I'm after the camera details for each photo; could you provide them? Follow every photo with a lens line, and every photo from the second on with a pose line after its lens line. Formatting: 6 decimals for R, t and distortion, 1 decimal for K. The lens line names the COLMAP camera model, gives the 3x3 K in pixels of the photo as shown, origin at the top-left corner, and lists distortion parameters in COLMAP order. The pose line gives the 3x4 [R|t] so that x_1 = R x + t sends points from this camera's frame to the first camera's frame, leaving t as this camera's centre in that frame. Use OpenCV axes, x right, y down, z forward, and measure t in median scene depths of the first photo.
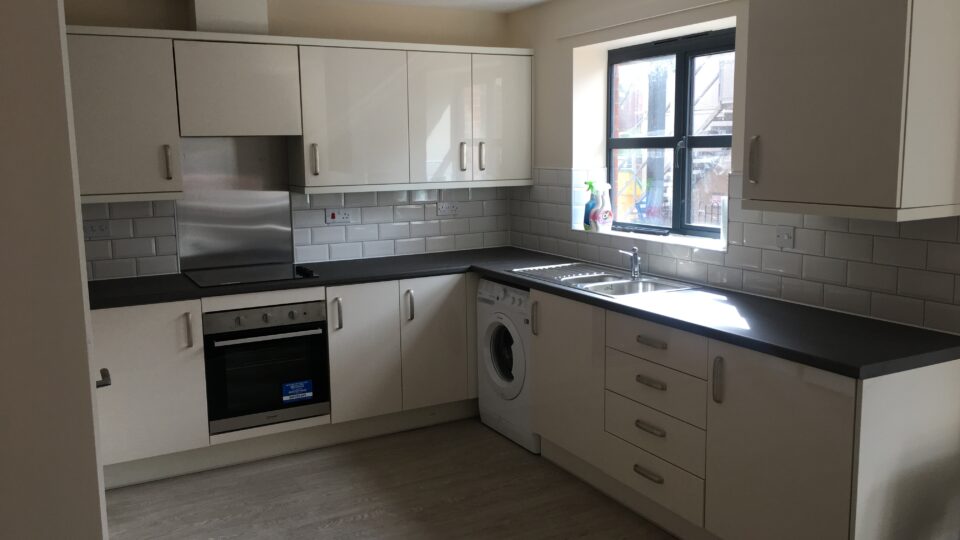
lens RADIAL K [[807.0, 0, 480.0], [0, 807.0, 270.0], [0, 0, 1]] dist [0.035447, -0.002175]
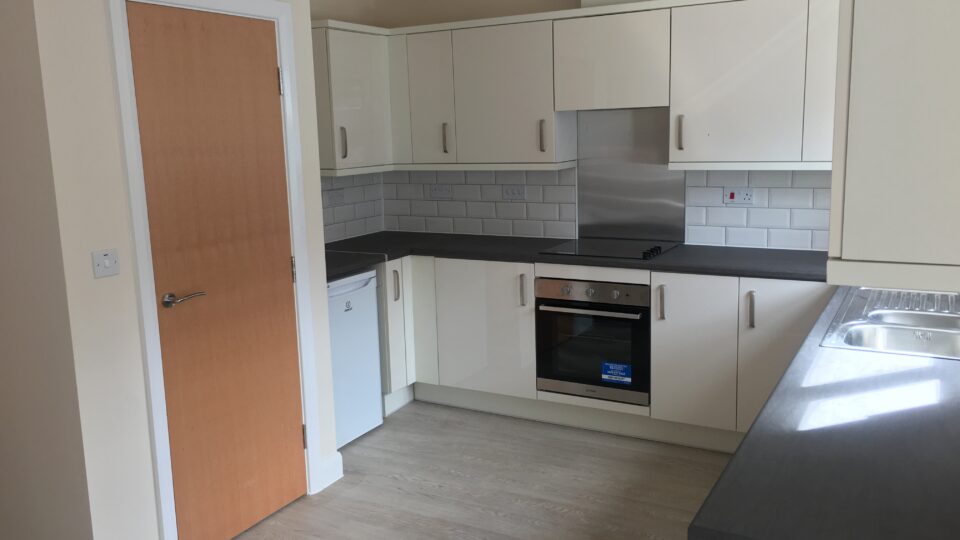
lens RADIAL K [[806.8, 0, 480.0], [0, 806.8, 270.0], [0, 0, 1]] dist [0.005523, 0.001746]
pose [[0.529233, 0.146576, -0.835720, 0.476139], [-0.108576, 0.988567, 0.104626, -0.055467], [0.841501, 0.035367, 0.539097, 0.334299]]
